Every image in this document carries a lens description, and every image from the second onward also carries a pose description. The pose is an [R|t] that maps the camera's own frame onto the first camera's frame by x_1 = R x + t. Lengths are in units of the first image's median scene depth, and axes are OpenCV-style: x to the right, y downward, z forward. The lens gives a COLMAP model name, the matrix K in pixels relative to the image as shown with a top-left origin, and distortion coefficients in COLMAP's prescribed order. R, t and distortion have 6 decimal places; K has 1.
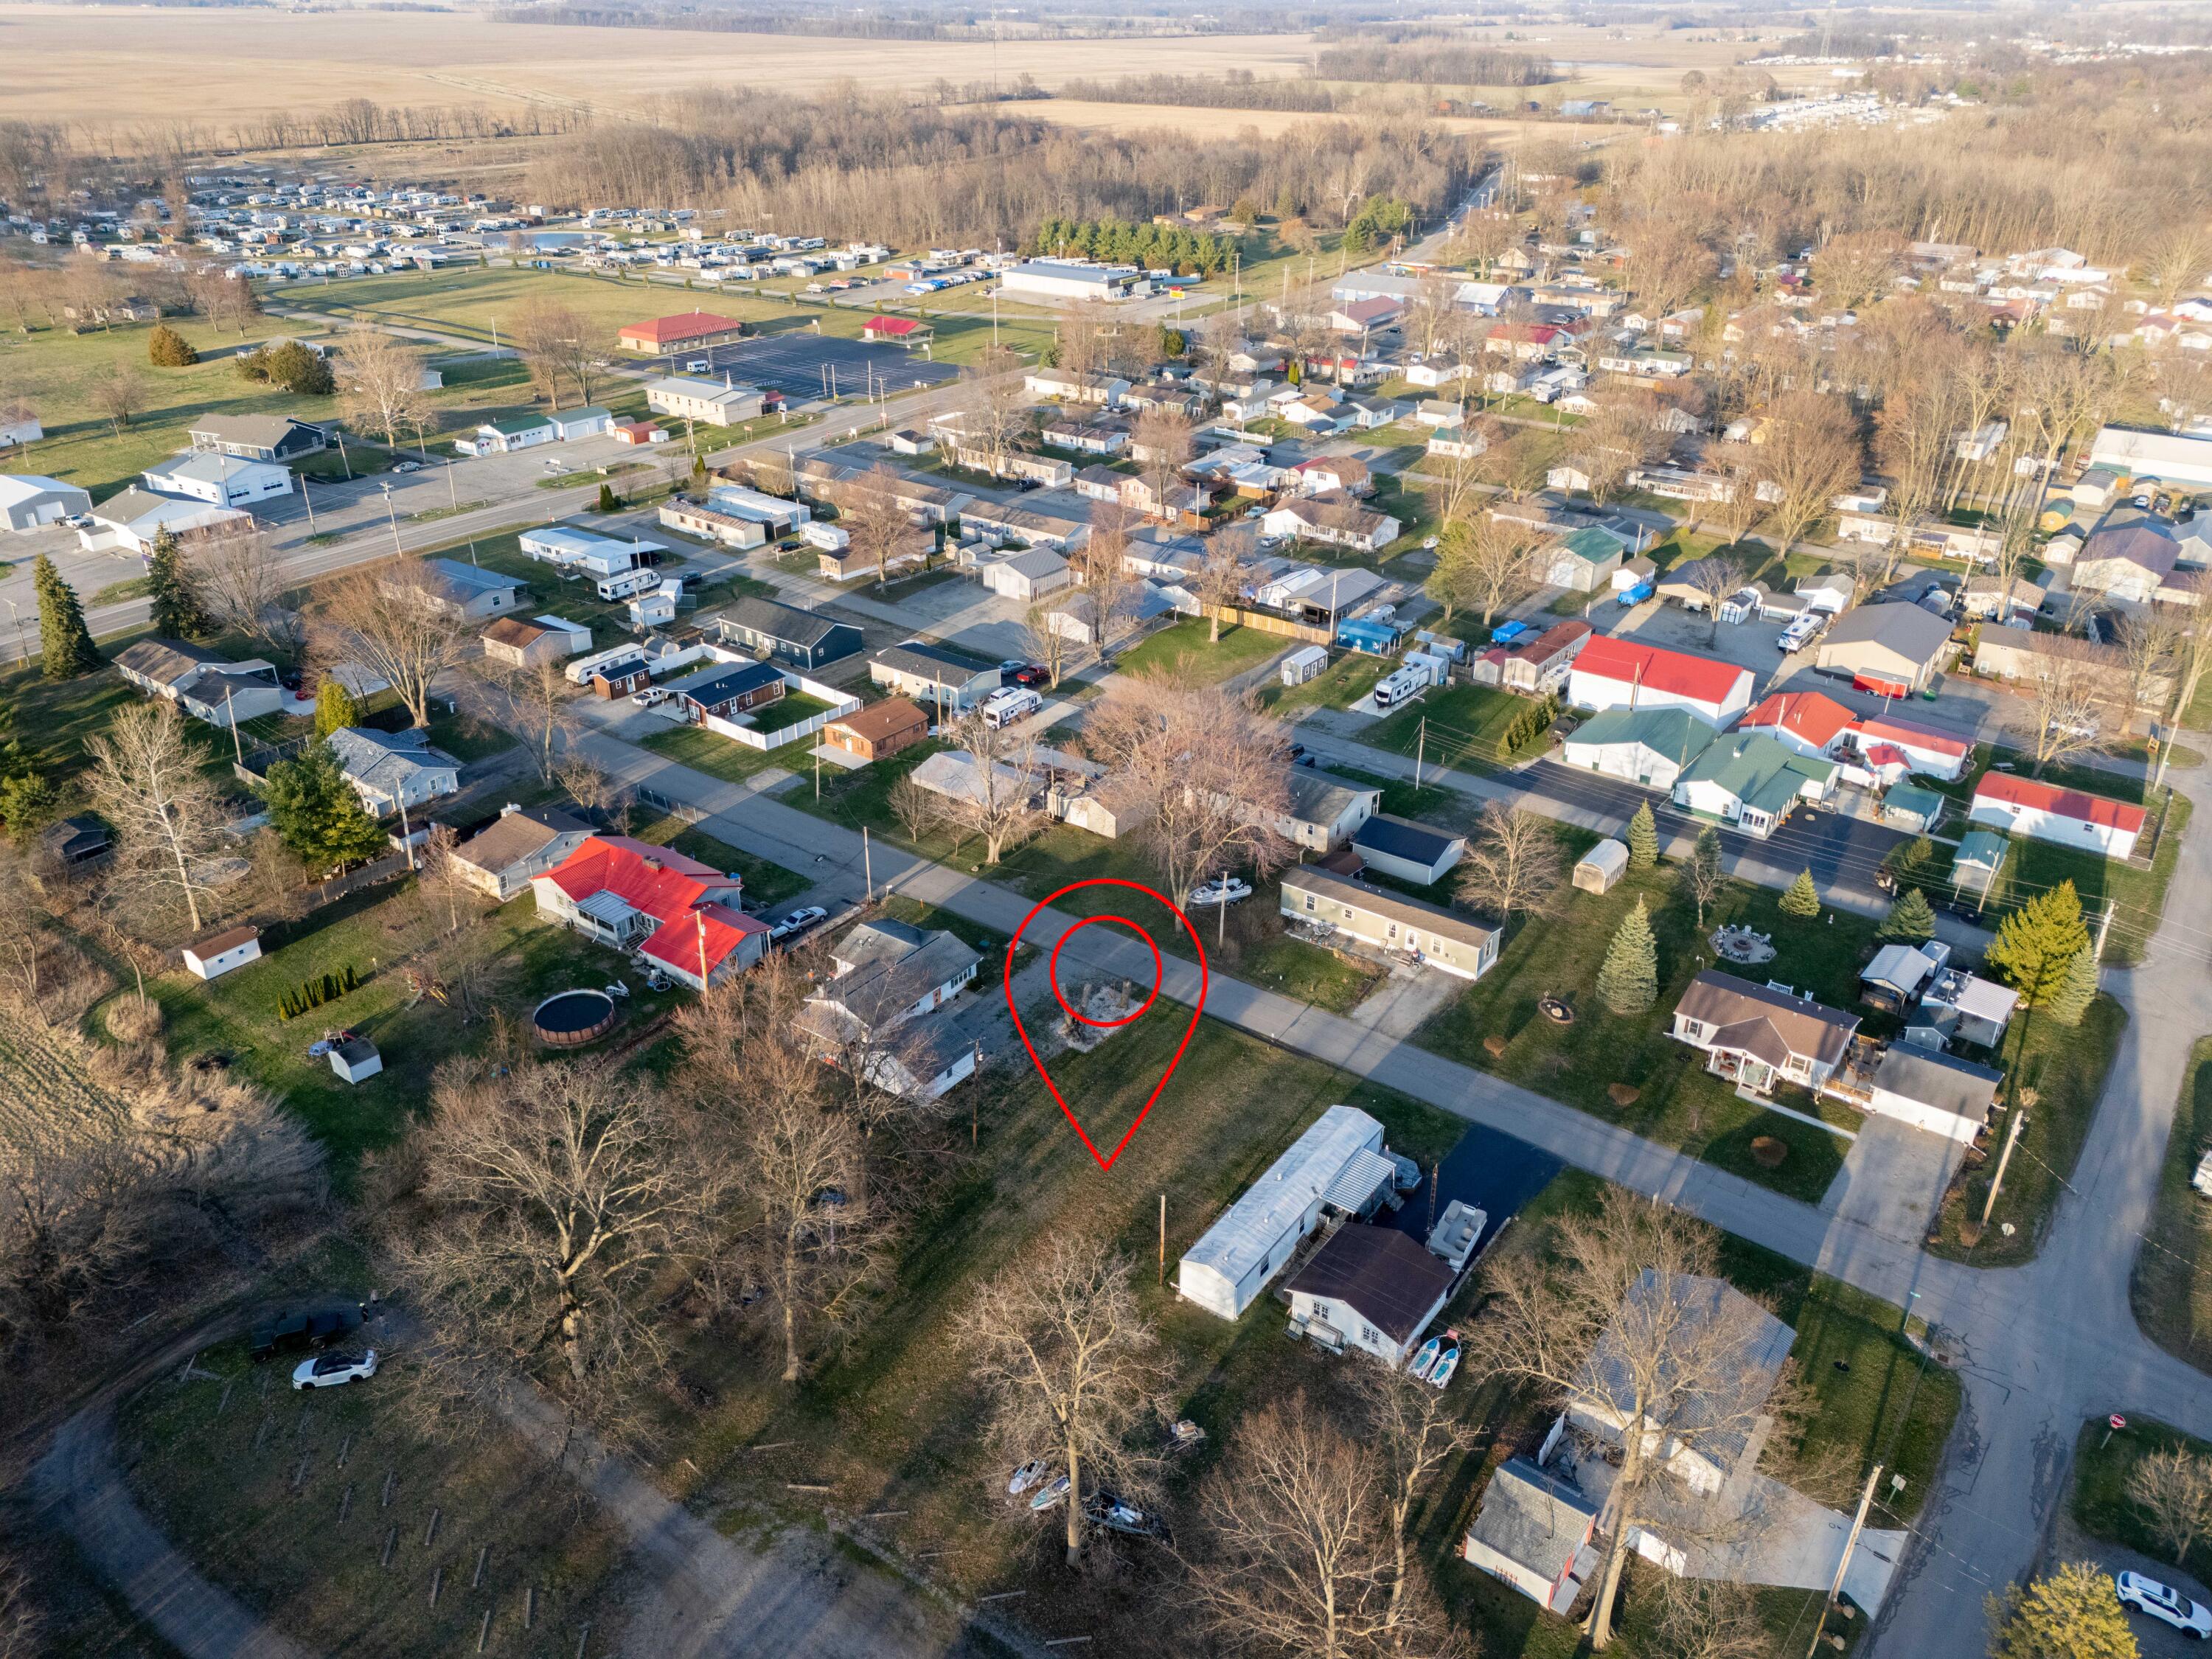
lens RADIAL K [[1621.5, 0, 1106.0], [0, 1621.5, 829.5], [0, 0, 1]] dist [0.083639, -0.079093]
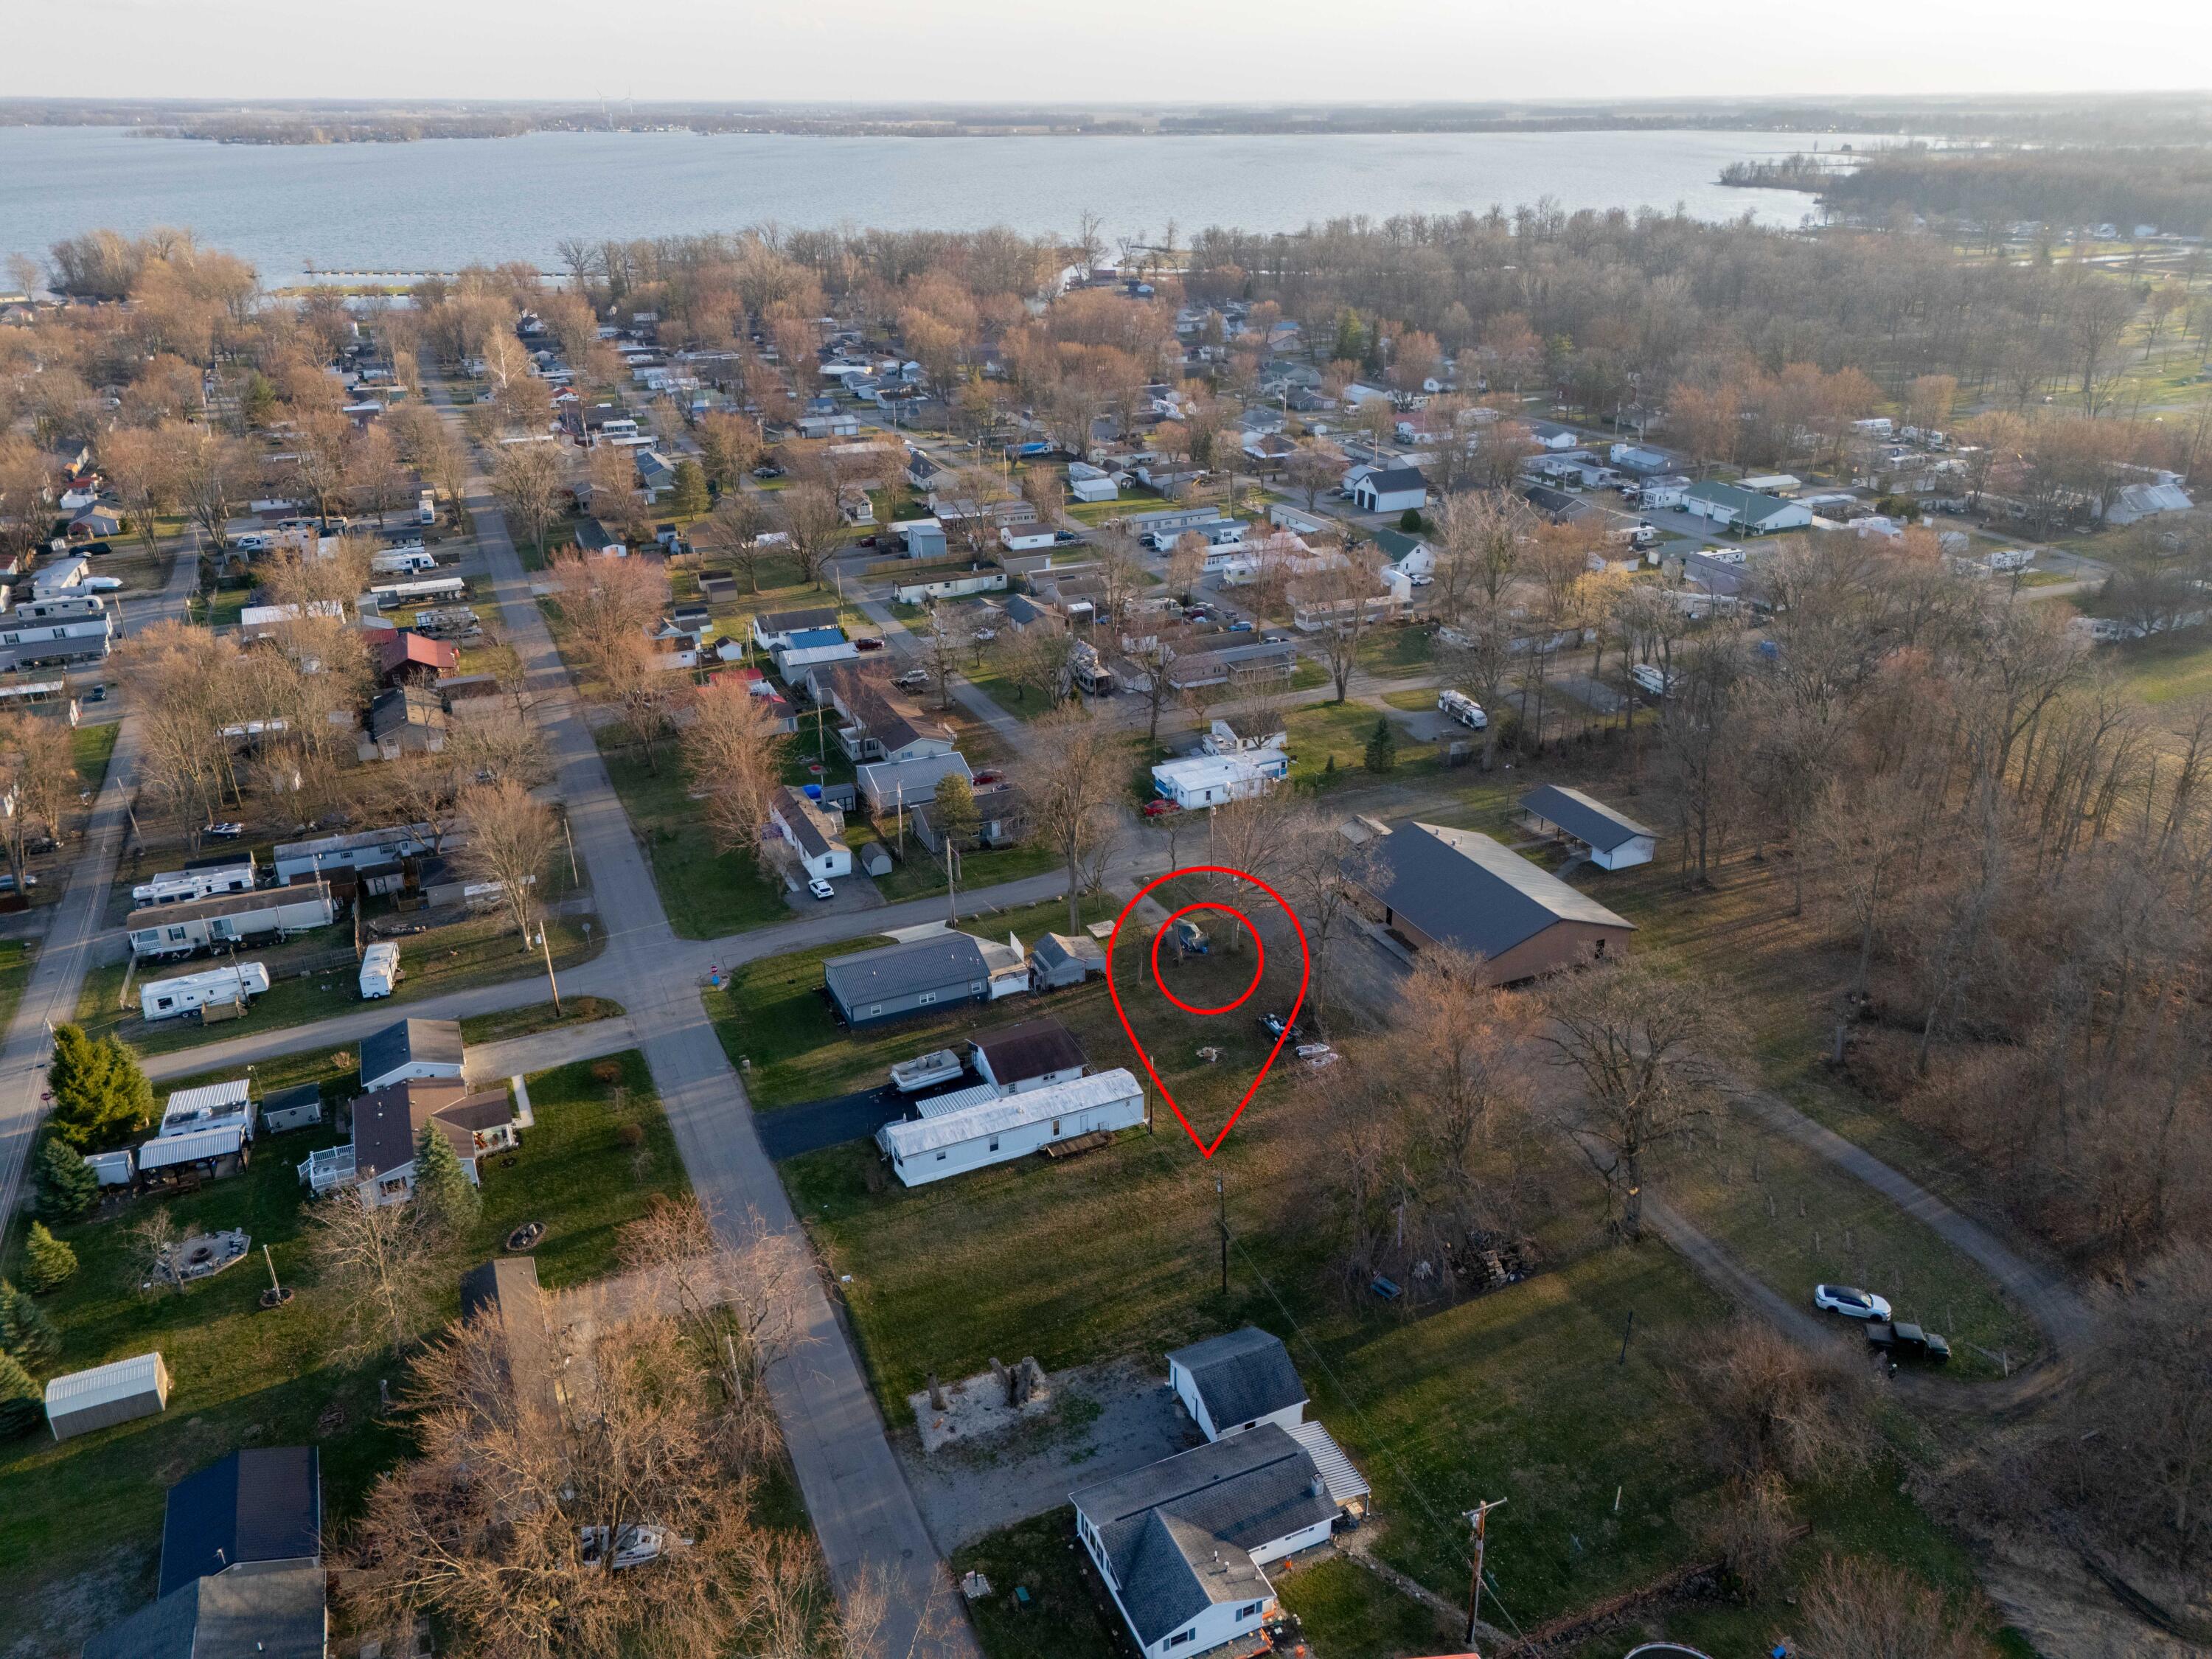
lens RADIAL K [[1621.5, 0, 1106.0], [0, 1621.5, 829.5], [0, 0, 1]] dist [0.083639, -0.079093]
pose [[-0.870128, -0.197520, 0.451511, -0.334112], [0.229876, 0.647730, 0.726363, -0.575660], [-0.435929, 0.735820, -0.518203, 1.124291]]
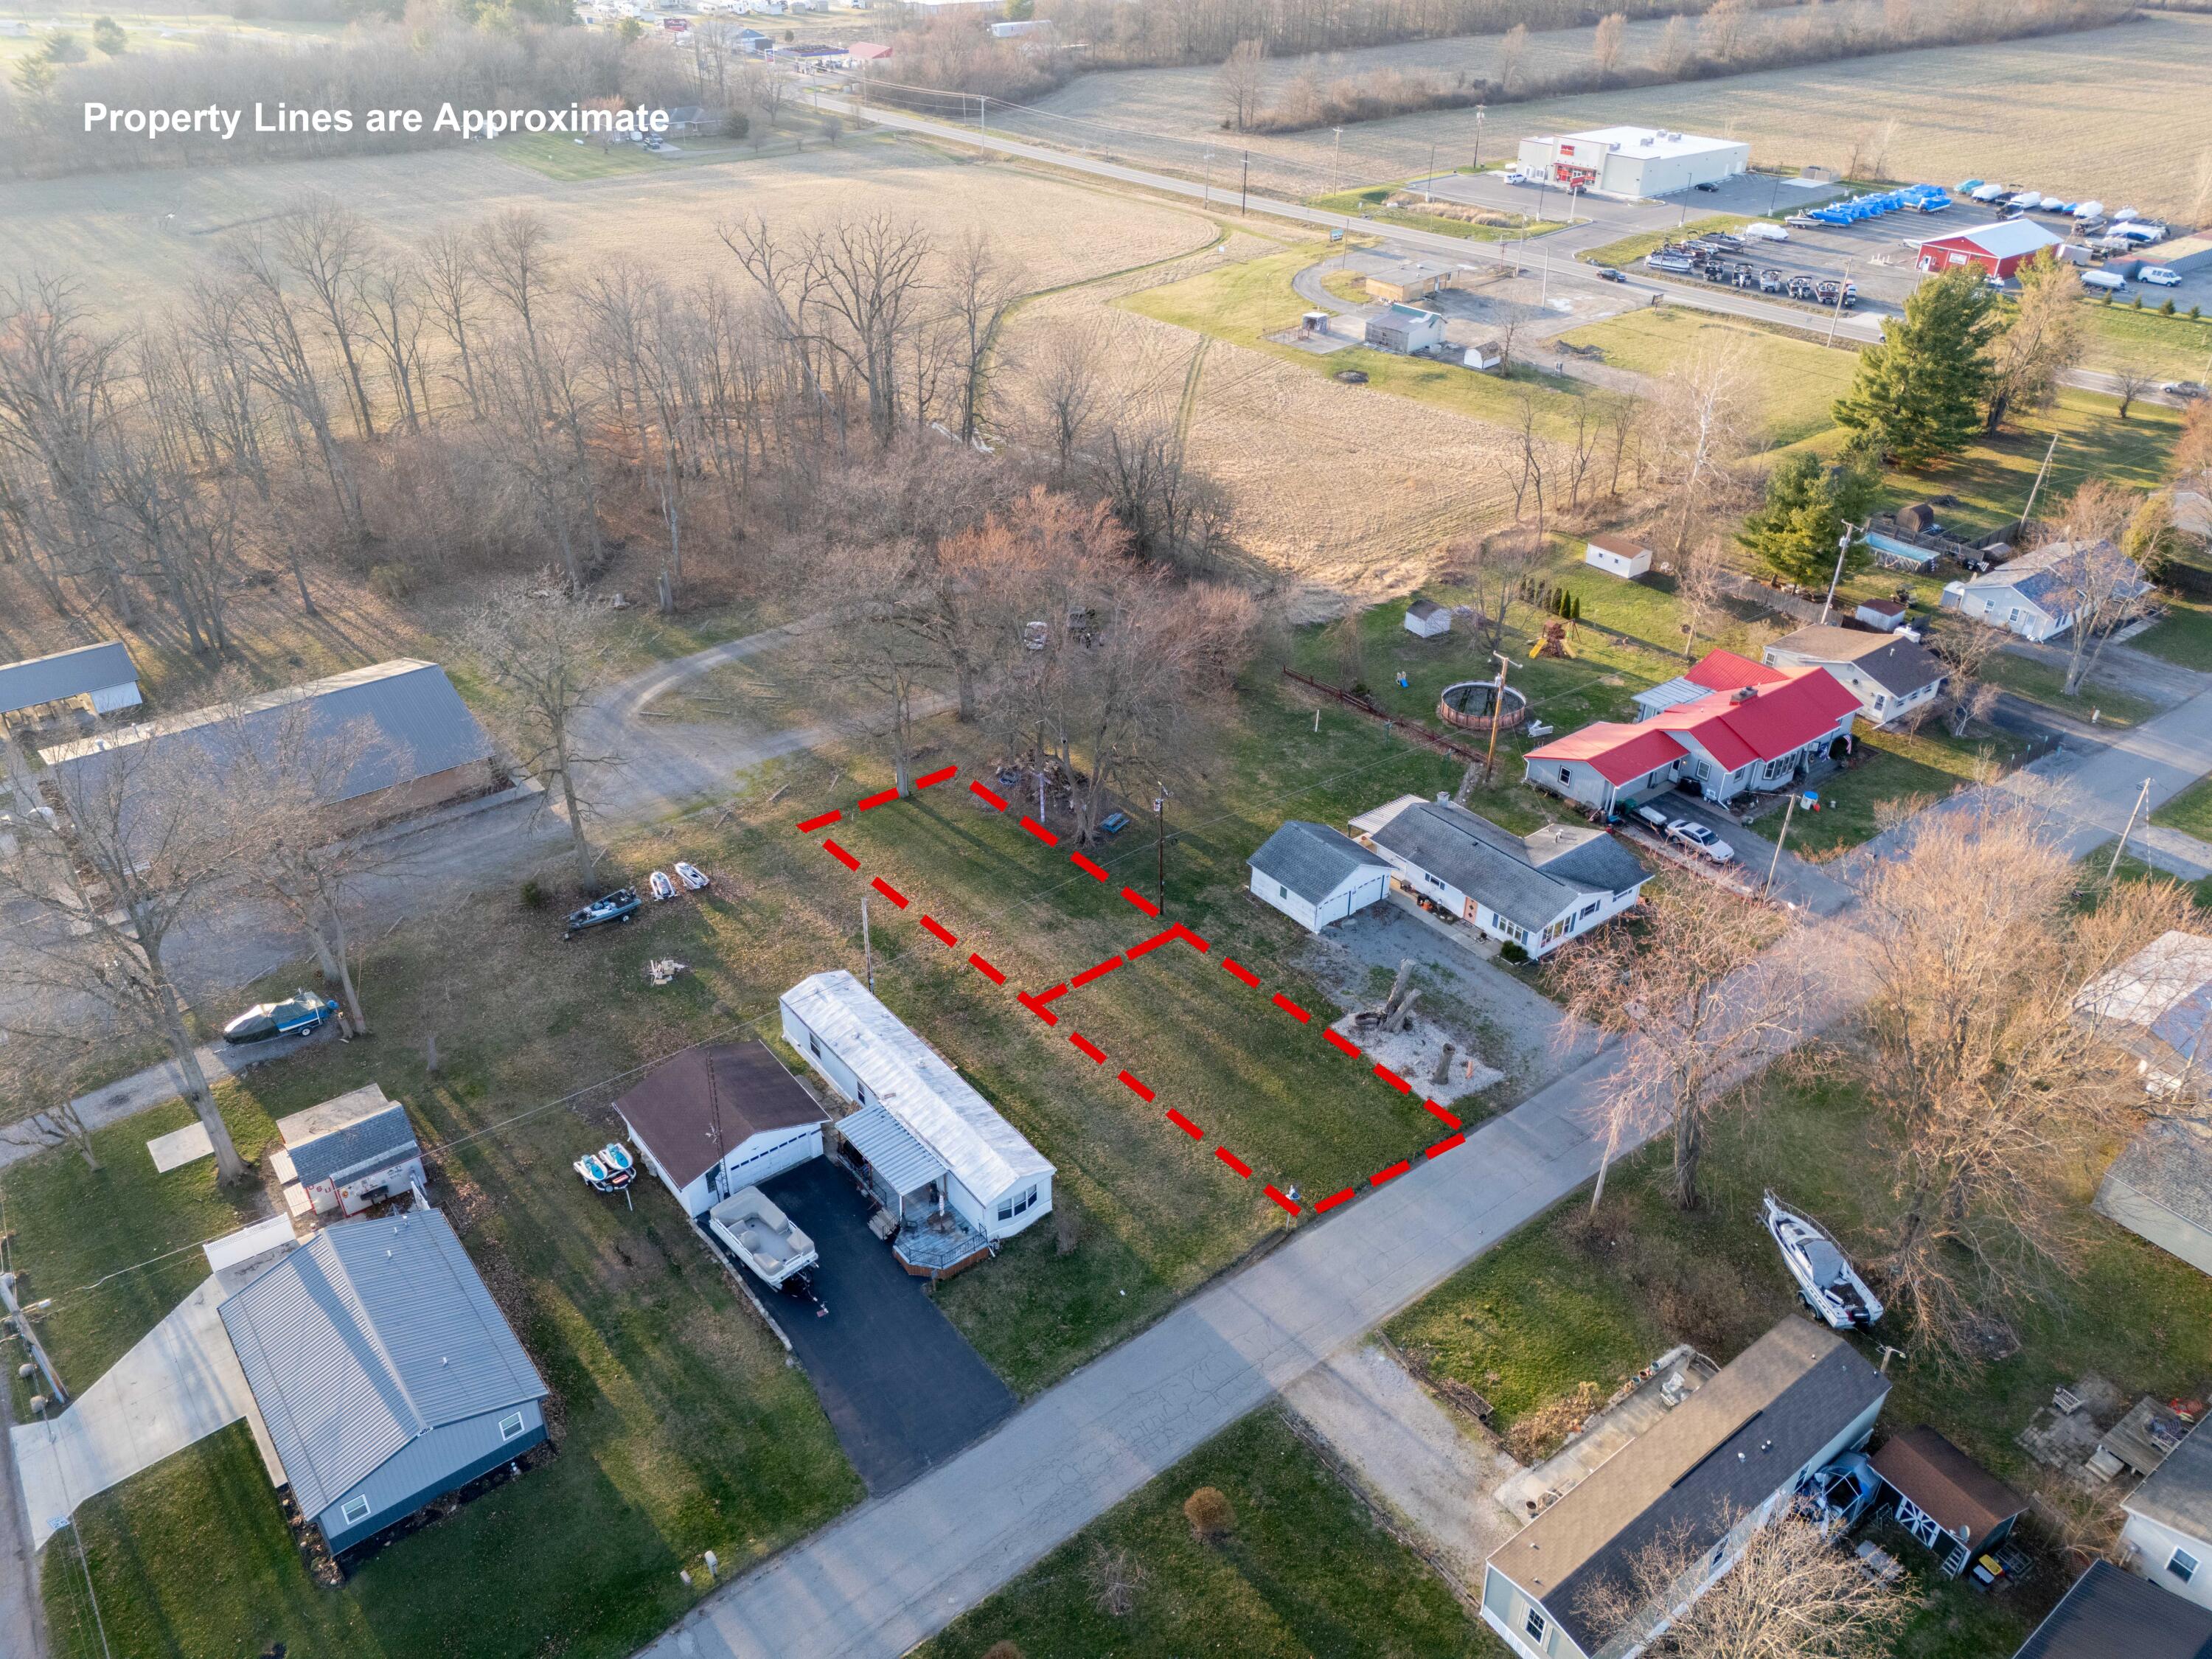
lens RADIAL K [[1621.5, 0, 1106.0], [0, 1621.5, 829.5], [0, 0, 1]] dist [0.083639, -0.079093]
pose [[-0.272970, 0.507191, -0.817462, 0.512431], [-0.448865, 0.684421, 0.574533, -0.265976], [0.850886, 0.523760, 0.040834, 0.780435]]
